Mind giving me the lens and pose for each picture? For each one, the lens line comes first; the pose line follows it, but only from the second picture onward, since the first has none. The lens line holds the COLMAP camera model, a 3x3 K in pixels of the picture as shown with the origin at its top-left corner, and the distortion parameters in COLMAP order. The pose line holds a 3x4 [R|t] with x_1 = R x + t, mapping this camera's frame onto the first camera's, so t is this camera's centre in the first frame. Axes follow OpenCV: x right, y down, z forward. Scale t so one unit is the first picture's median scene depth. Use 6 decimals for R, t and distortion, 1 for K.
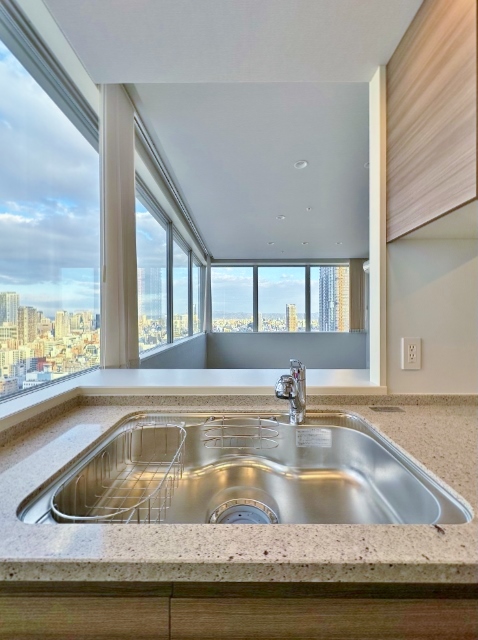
lens RADIAL K [[259.8, 0, 239.0], [0, 259.8, 320.0], [0, 0, 1]] dist [0.001521, 0.000088]
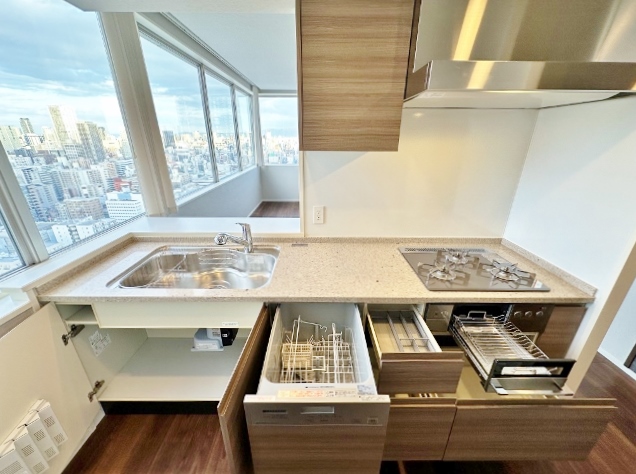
lens RADIAL K [[256.1, 0, 318.0], [0, 256.1, 237.0], [0, 0, 1]] dist [-0.002227, -0.000221]
pose [[0.999951, 0.002087, 0.009669, 0.108001], [-0.005442, 0.932360, 0.361490, -0.058668], [-0.008260, -0.361525, 0.932326, -0.107923]]
